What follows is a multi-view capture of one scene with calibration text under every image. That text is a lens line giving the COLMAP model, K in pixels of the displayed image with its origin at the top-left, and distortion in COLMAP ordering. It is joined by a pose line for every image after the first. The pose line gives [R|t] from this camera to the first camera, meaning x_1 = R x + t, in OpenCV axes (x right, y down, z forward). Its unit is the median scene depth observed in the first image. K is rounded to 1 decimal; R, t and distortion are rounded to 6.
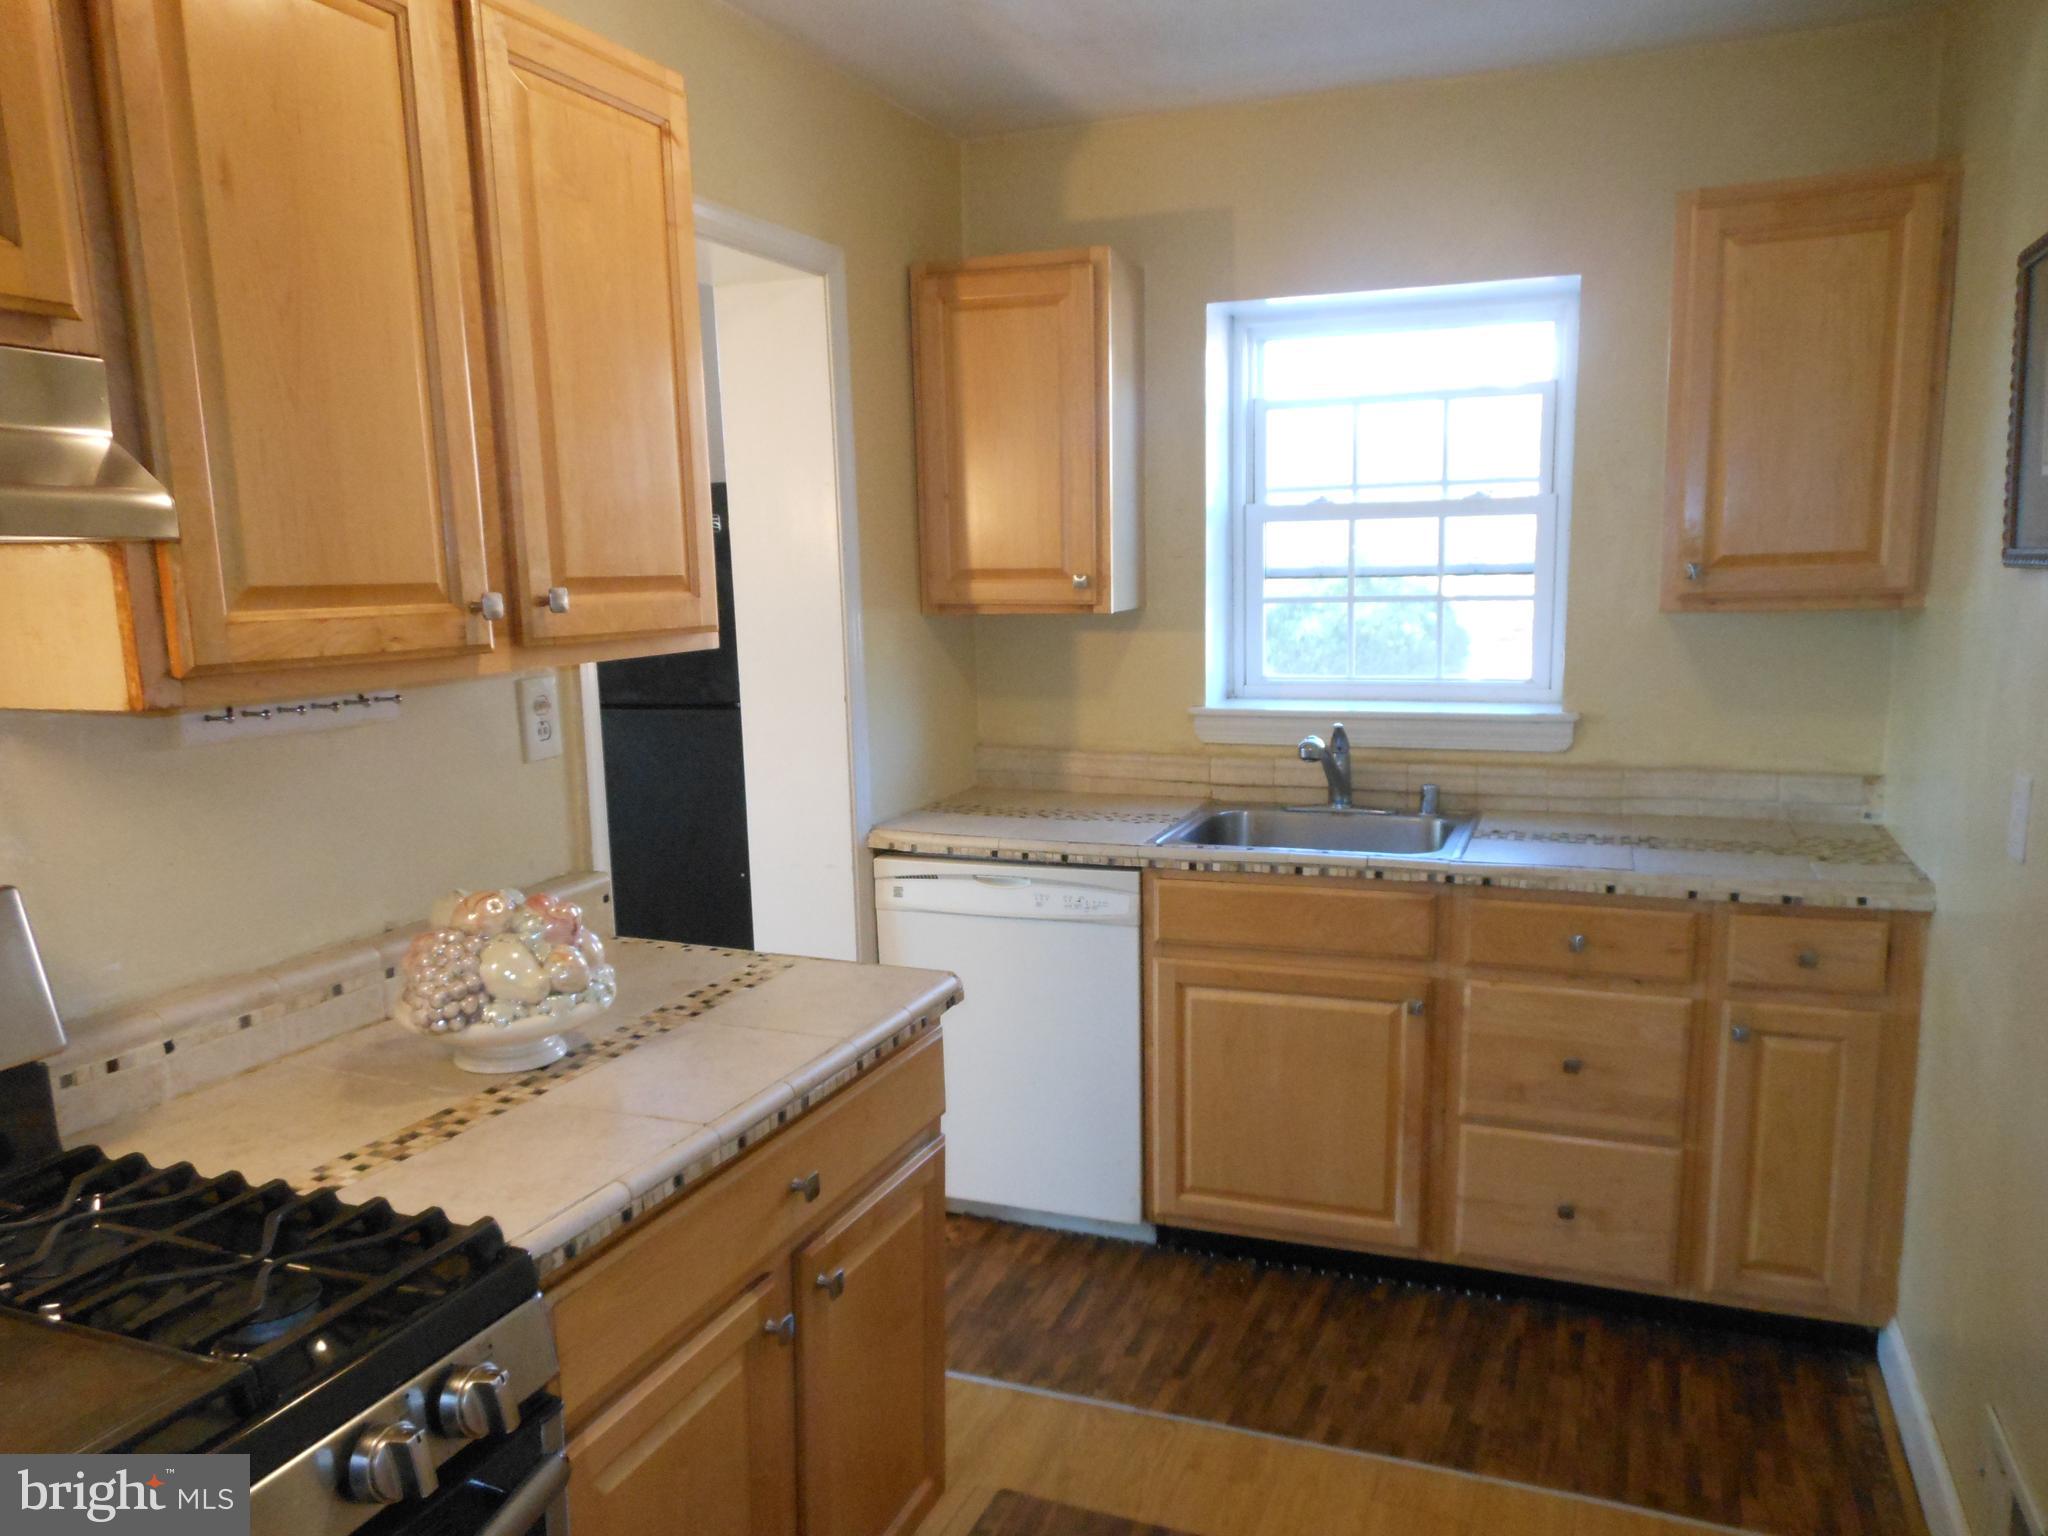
lens RADIAL K [[1517.5, 0, 1027.0], [0, 1517.5, 776.3], [0, 0, 1]] dist [0.013103, 0.004678]
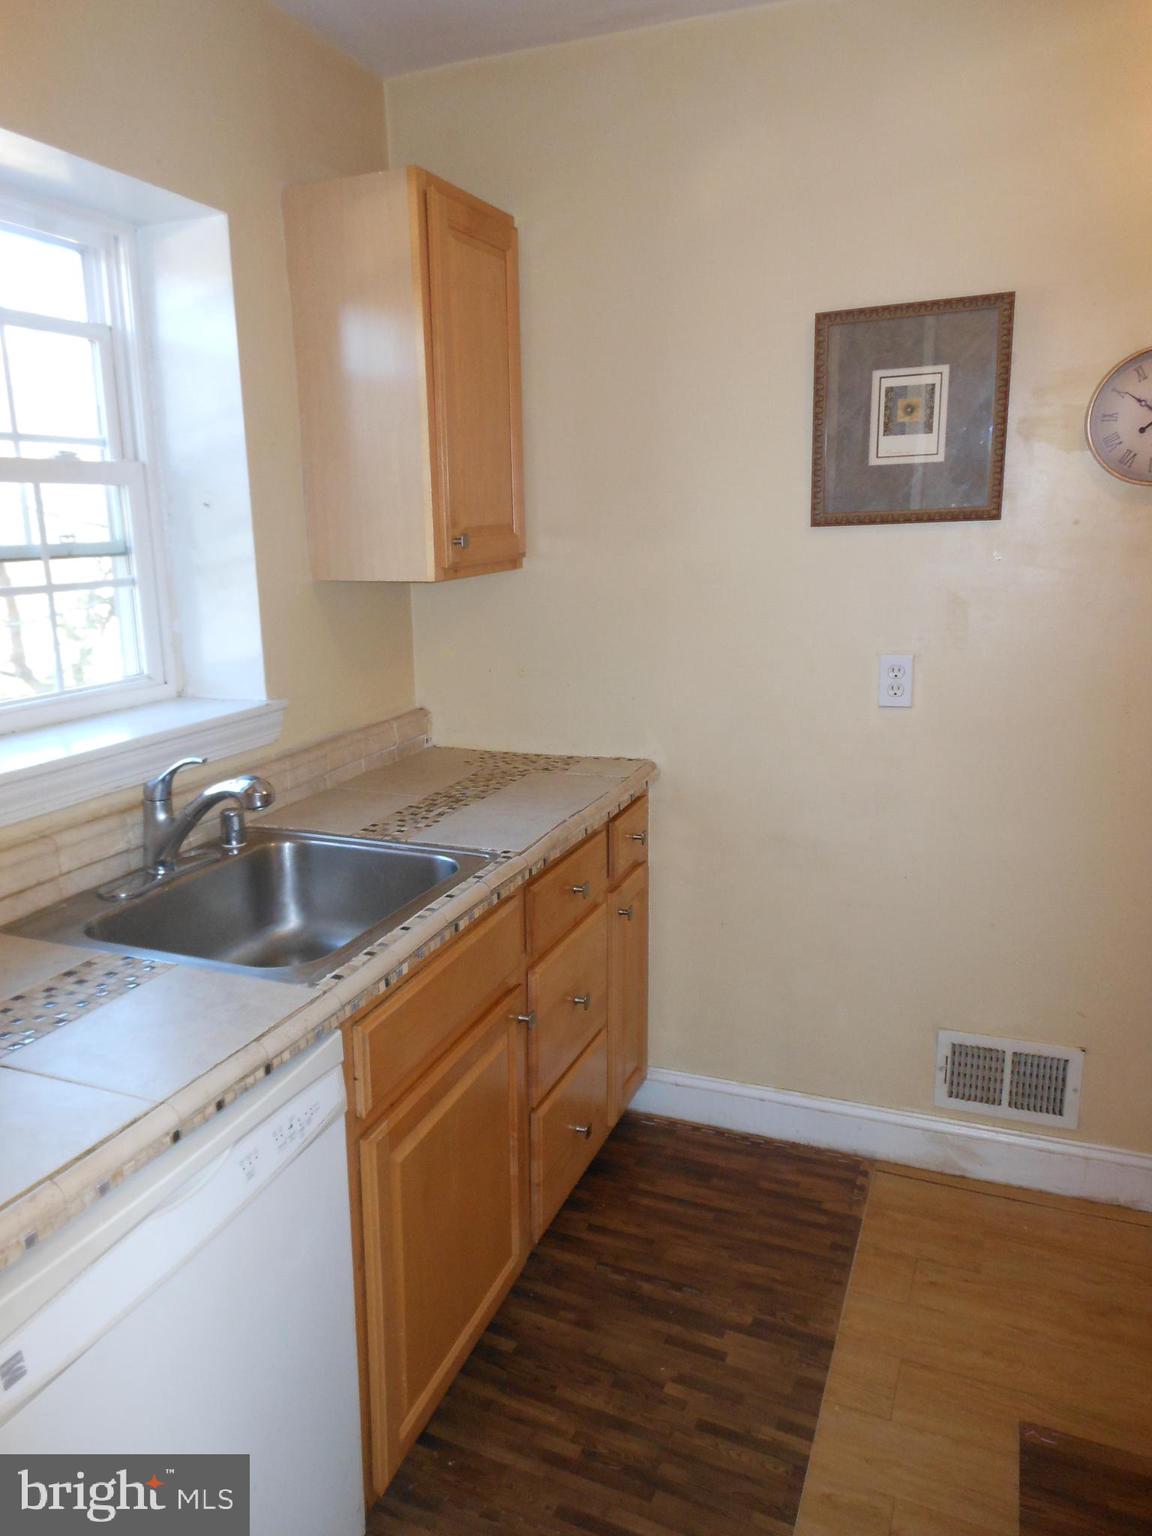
lens RADIAL K [[1094.2, 0, 578.6], [0, 1094.2, 769.9], [0, 0, 1]] dist [0.007578, 0.002603]
pose [[0.062045, -0.208391, 0.976076, -0.326986], [0.166812, 0.966369, 0.195715, -0.108535], [-0.984035, 0.150678, 0.094721, 0.817540]]
